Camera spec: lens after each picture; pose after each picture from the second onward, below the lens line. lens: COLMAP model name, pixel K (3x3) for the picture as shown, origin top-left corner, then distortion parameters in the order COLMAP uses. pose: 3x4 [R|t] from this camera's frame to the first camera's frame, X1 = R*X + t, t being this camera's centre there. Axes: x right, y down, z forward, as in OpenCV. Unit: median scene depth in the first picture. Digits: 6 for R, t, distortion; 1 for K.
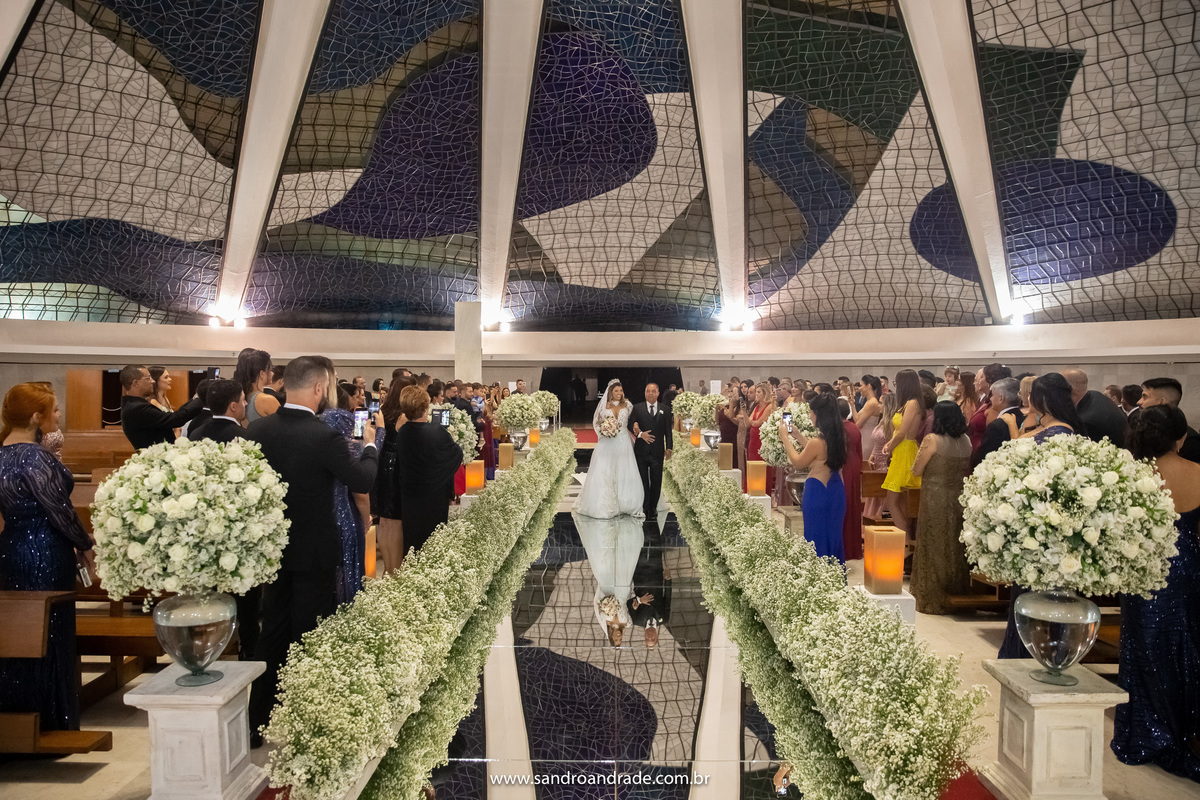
lens RADIAL K [[813.3, 0, 594.7], [0, 813.3, 411.4], [0, 0, 1]] dist [-0.105531, 0.080502]
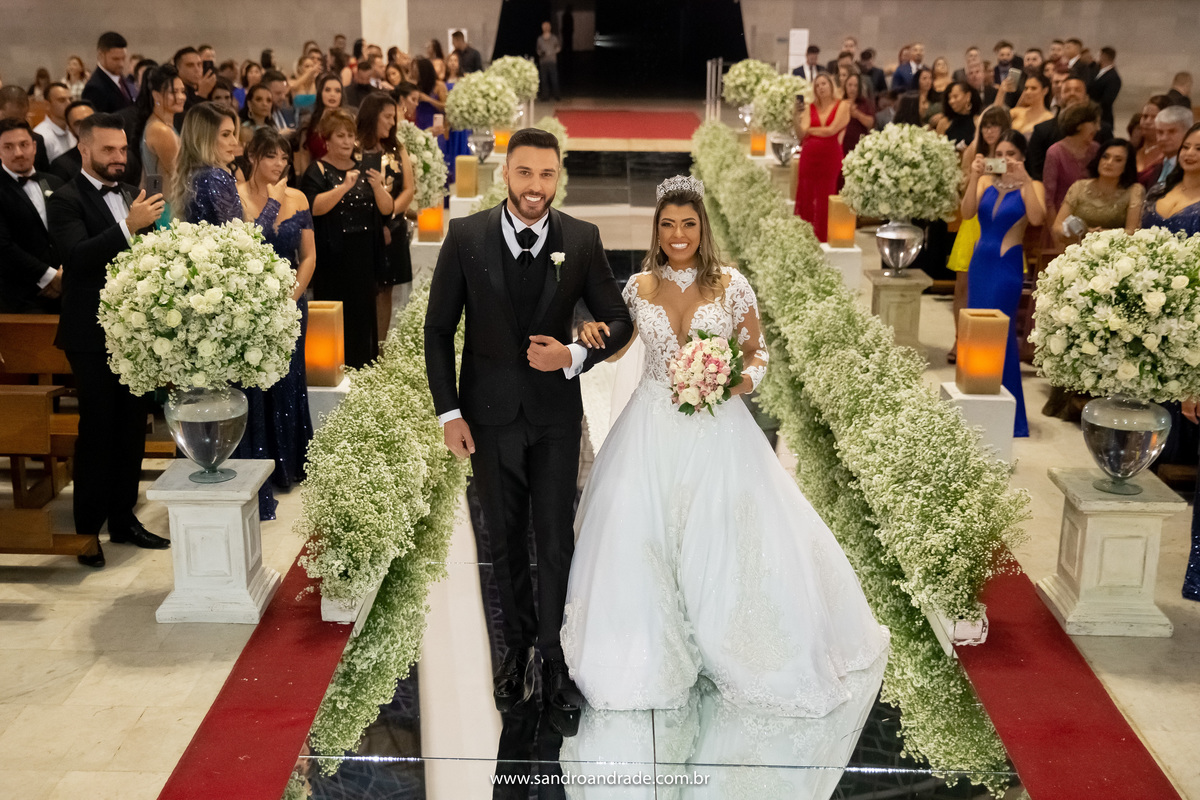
lens RADIAL K [[1297.2, 0, 569.1], [0, 1297.2, 358.1], [0, 0, 1]] dist [0.009899, 0.023510]
pose [[0.999769, 0.010689, -0.018648, -0.036389], [-0.006692, 0.979256, 0.202518, -0.100792], [0.020426, -0.202346, 0.979101, -0.412074]]
